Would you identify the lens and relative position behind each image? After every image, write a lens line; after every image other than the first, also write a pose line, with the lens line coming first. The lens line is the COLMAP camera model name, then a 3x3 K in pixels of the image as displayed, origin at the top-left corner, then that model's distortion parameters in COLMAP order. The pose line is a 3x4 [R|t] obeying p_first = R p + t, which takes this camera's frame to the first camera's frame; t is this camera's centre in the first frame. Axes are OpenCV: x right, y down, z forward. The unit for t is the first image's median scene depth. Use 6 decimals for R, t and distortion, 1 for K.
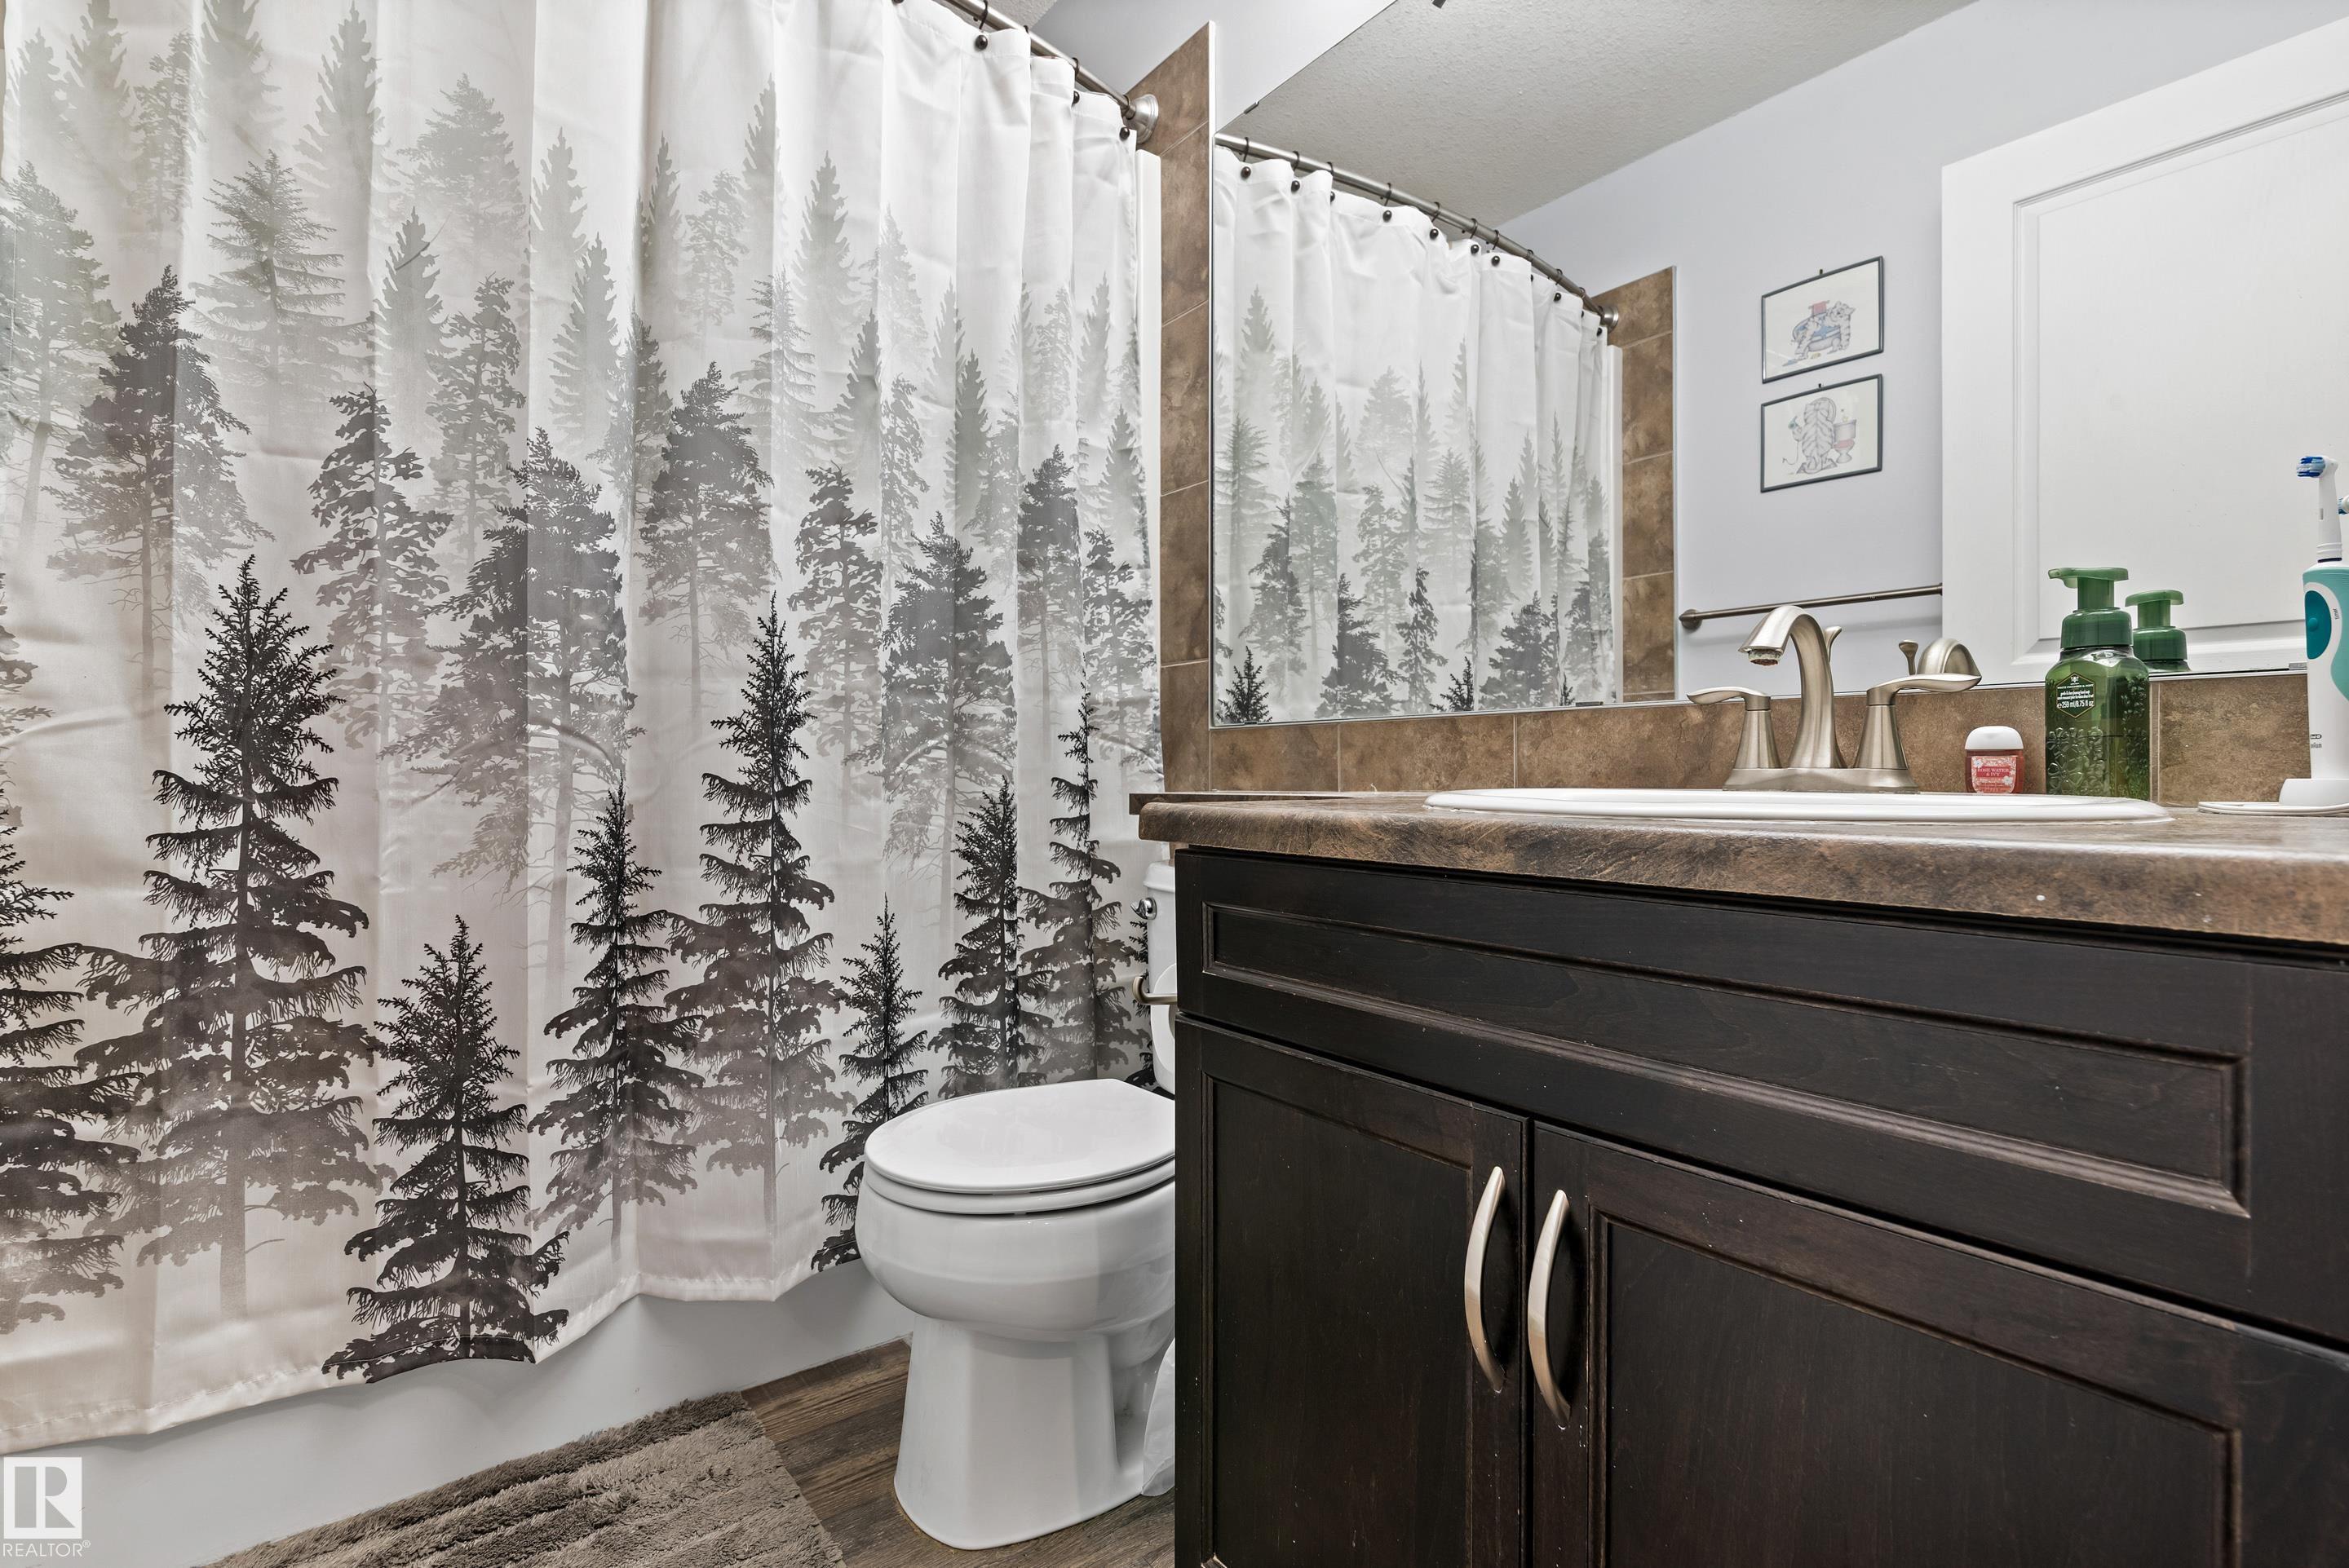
lens RADIAL K [[1091.3, 0, 1173.2], [0, 1091.3, 772.4], [0, 0, 1]] dist [-0.010514, 0.001567]
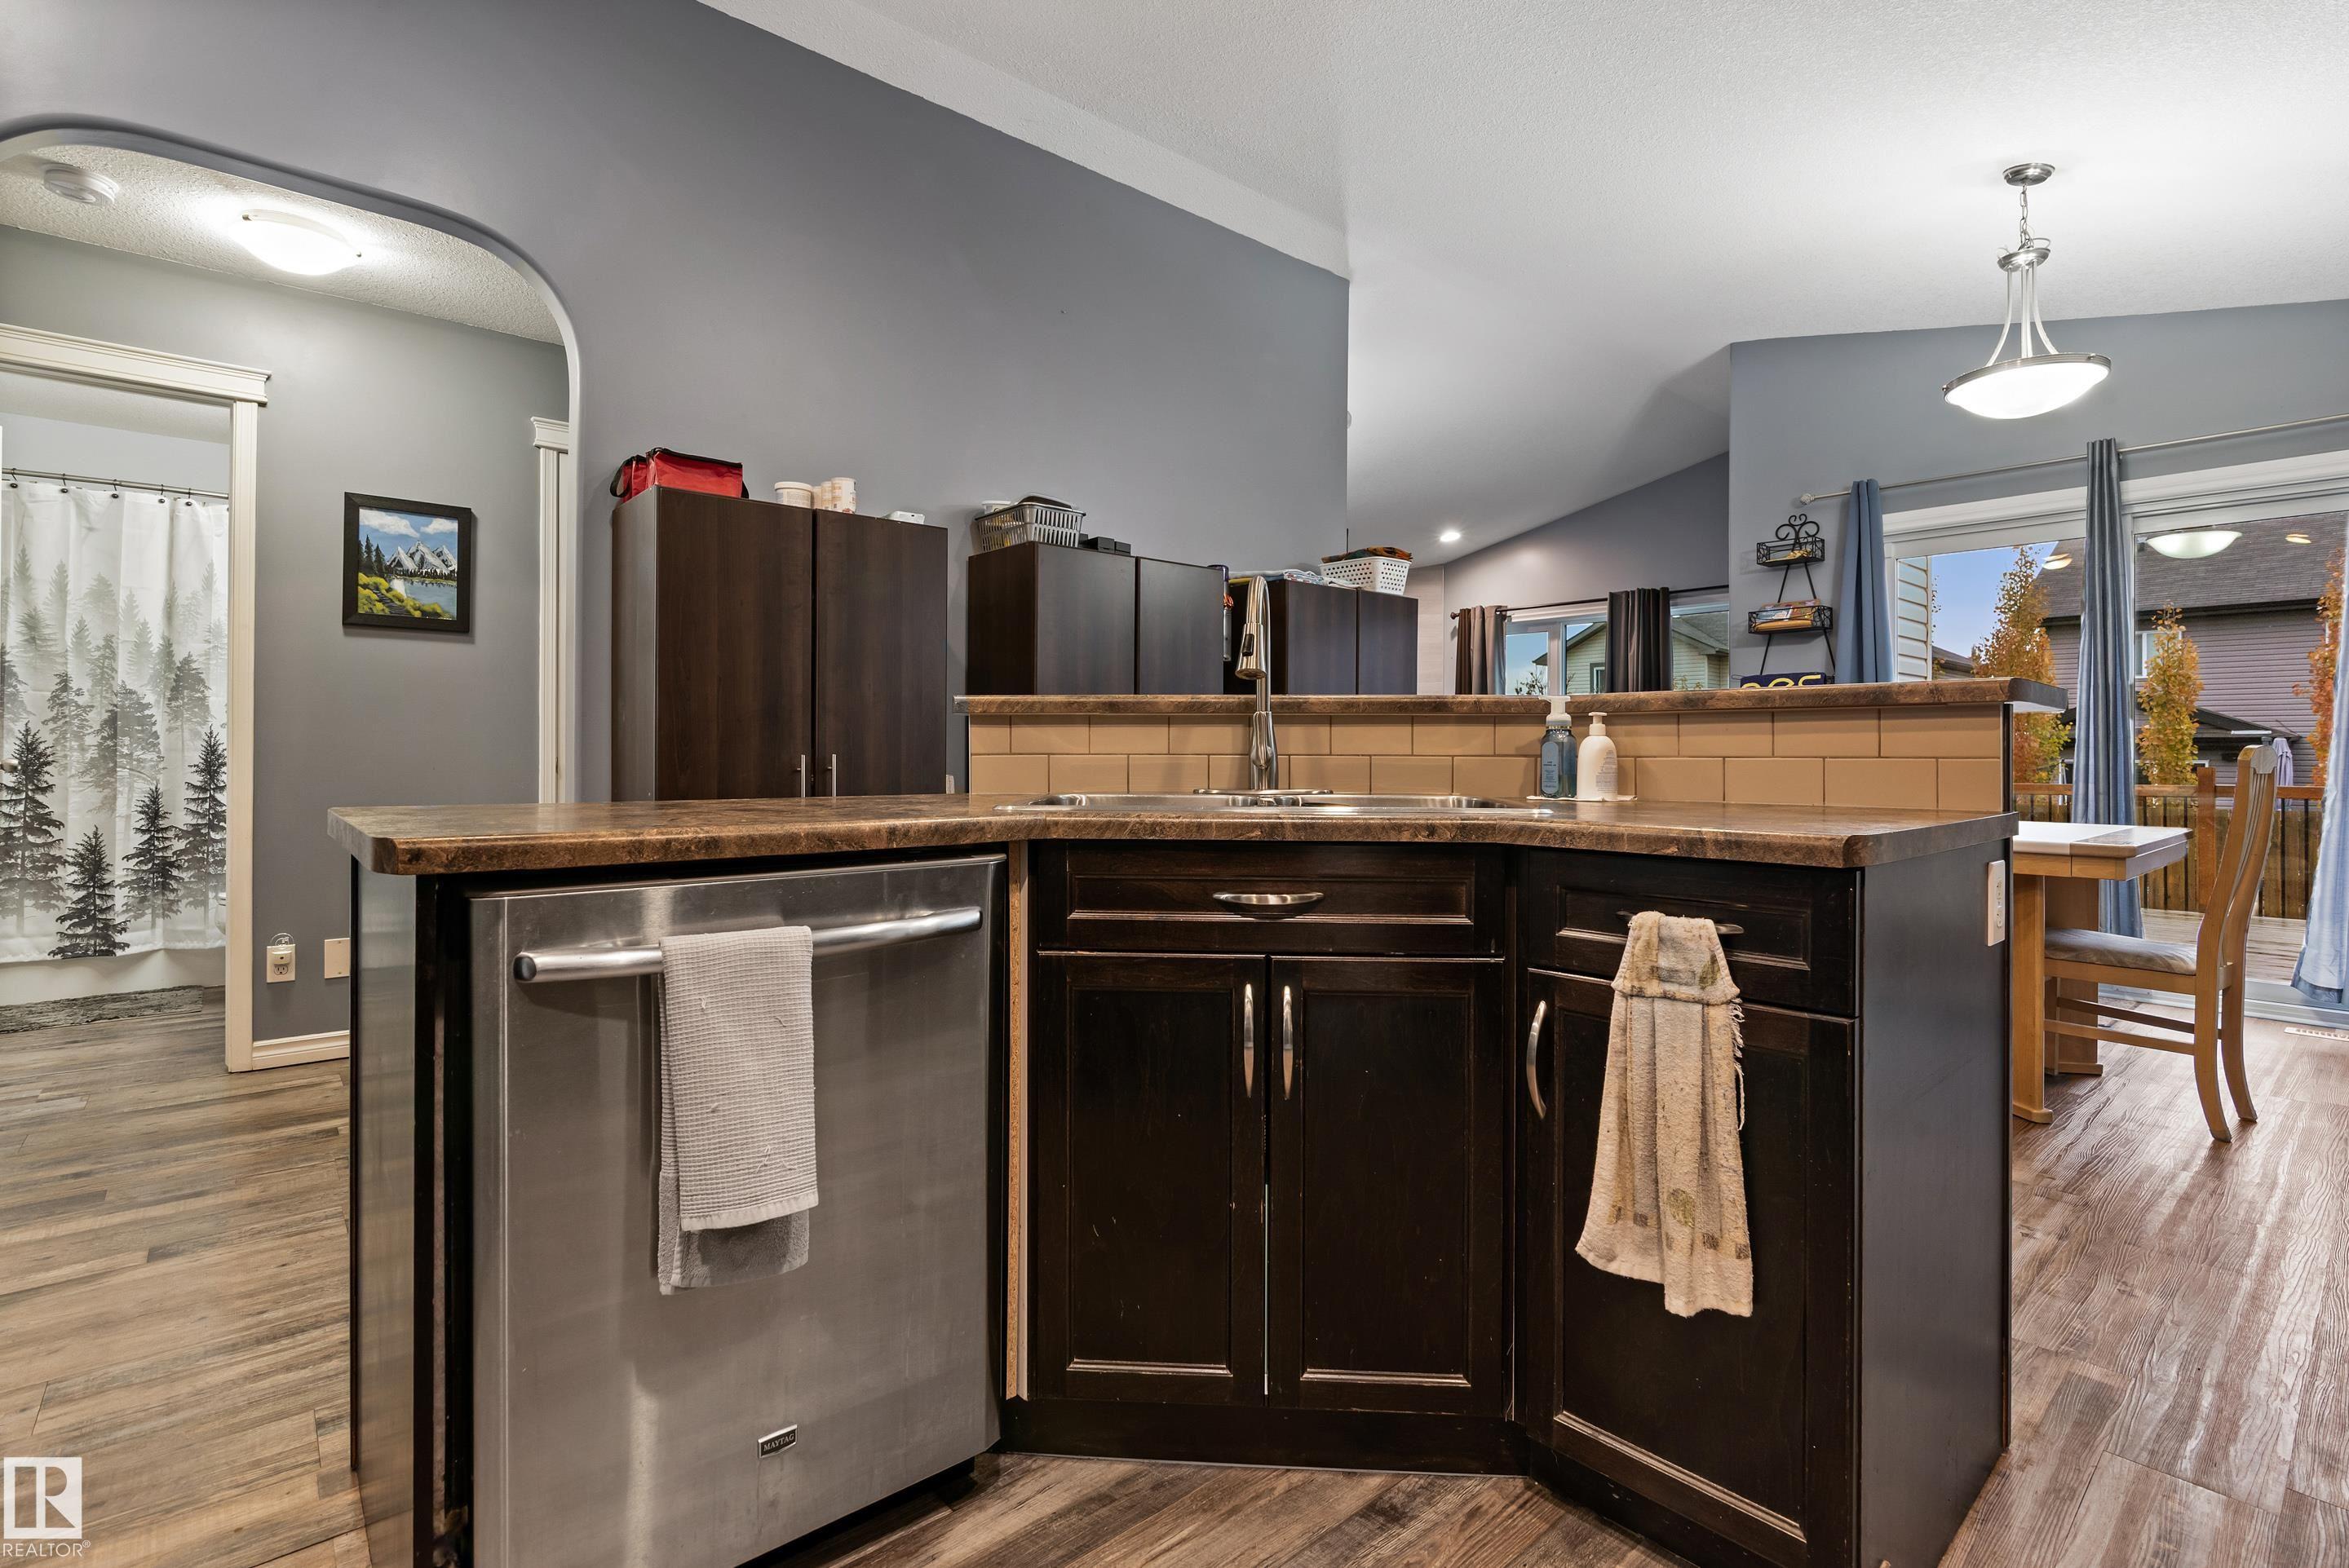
lens RADIAL K [[1093.3, 0, 1178.8], [0, 1093.3, 745.9], [0, 0, 1]] dist [-0.003348, 0.000338]
pose [[0.998023, 0.008063, 0.062336, 2.490878], [-0.008036, 0.999967, -0.000684, -0.138350], [-0.062339, 0.000181, 0.998055, -2.590917]]
